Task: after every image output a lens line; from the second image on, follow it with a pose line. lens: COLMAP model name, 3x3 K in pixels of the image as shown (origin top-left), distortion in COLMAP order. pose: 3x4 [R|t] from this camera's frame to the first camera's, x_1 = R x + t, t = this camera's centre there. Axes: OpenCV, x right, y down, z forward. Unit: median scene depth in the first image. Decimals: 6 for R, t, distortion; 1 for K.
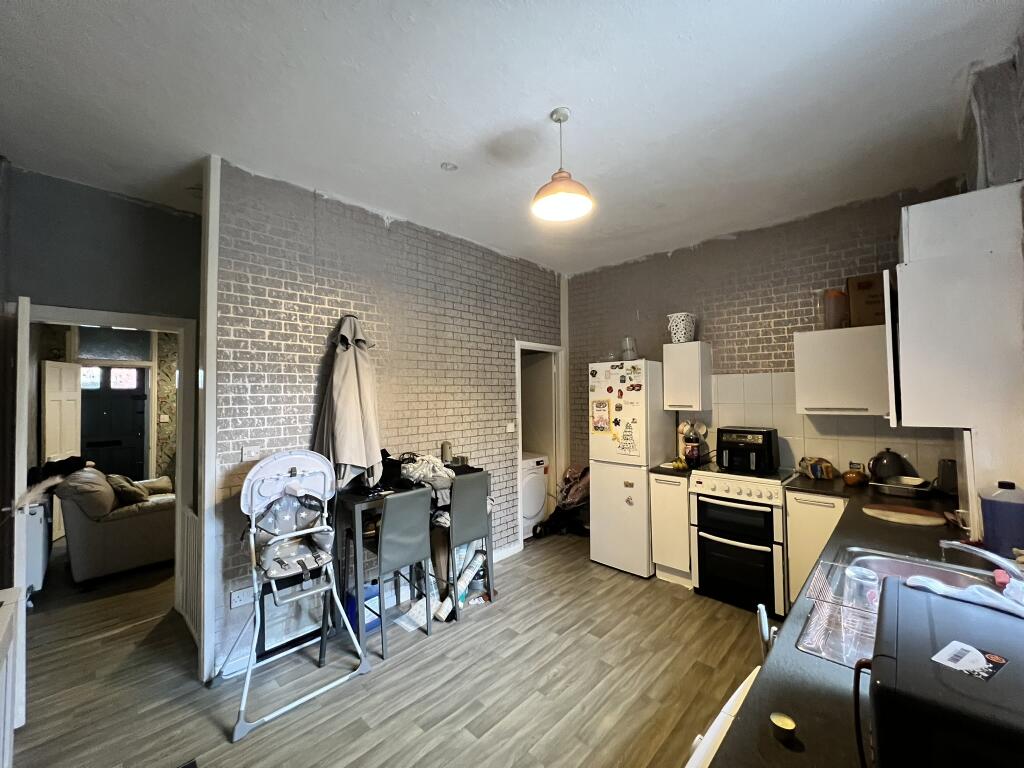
lens RADIAL K [[410.3, 0, 512.7], [0, 410.3, 382.0], [0, 0, 1]] dist [-0.003017, 0.000527]
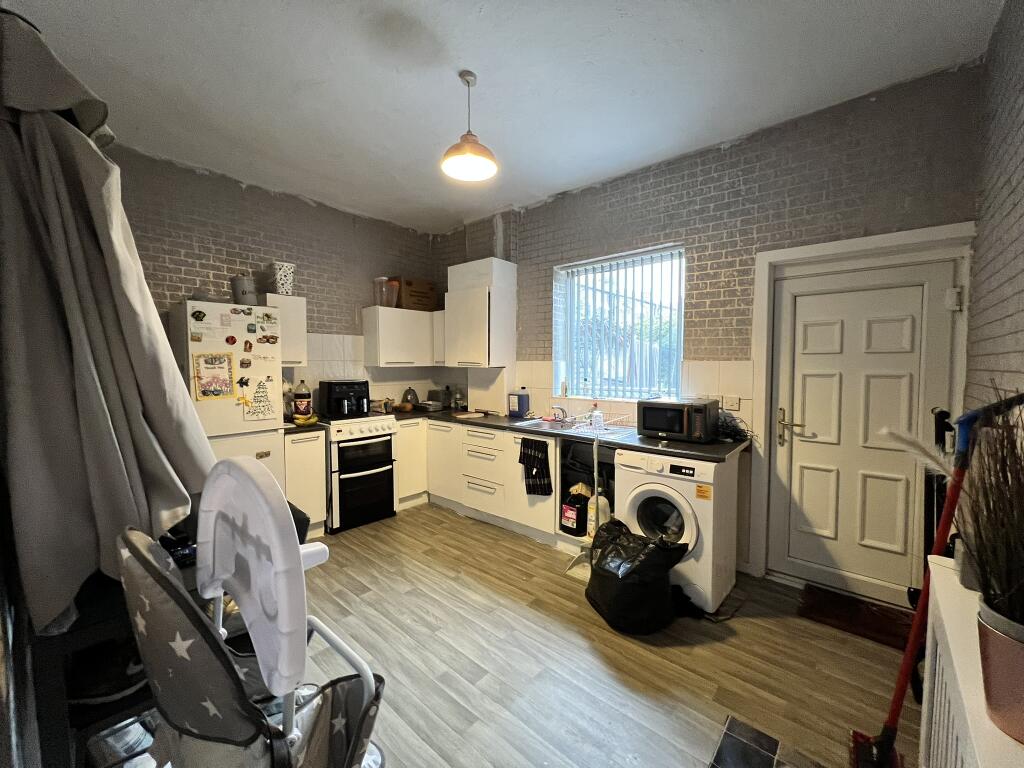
lens RADIAL K [[410.3, 0, 508.0], [0, 410.3, 383.0], [0, 0, 1]] dist [-0.003017, 0.000527]
pose [[-0.039763, -0.037990, 0.998487, -0.584049], [-0.023911, 0.999027, 0.037059, 0.061351], [-0.998923, -0.022401, -0.040633, 0.547409]]
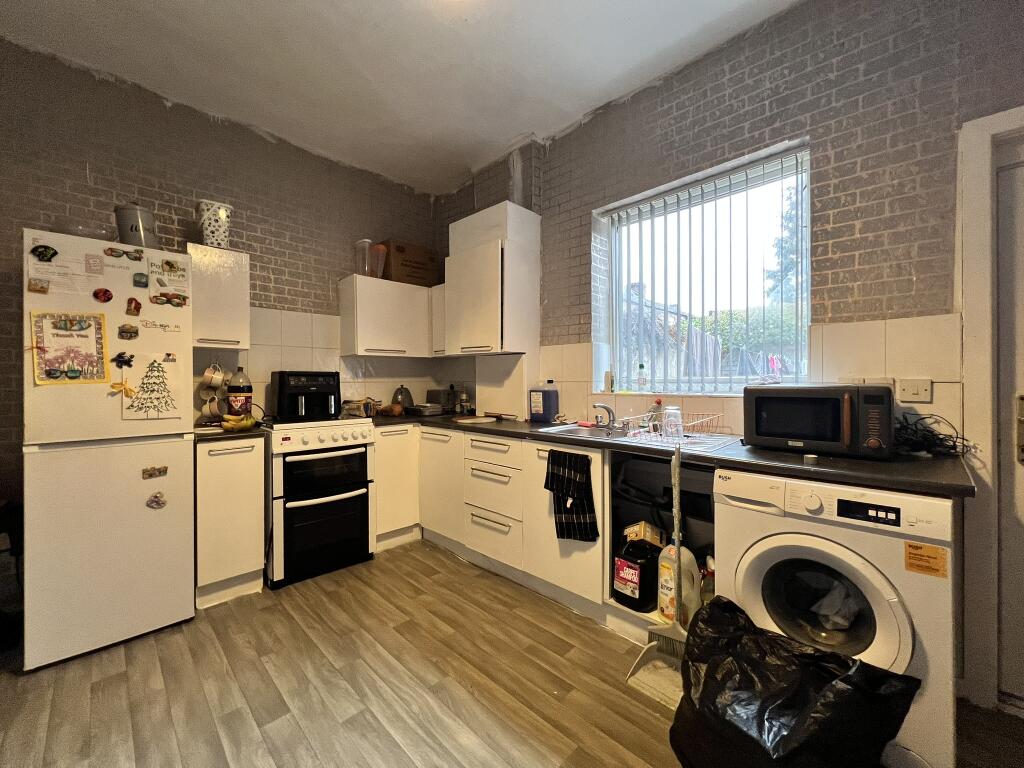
lens RADIAL K [[410.3, 0, 509.0], [0, 410.3, 382.0], [0, 0, 1]] dist [-0.003017, 0.000527]
pose [[0.017029, 0.007814, 0.999824, -0.268639], [-0.021839, 0.999734, -0.007441, 0.124710], [-0.999616, -0.021708, 0.017196, 0.526720]]
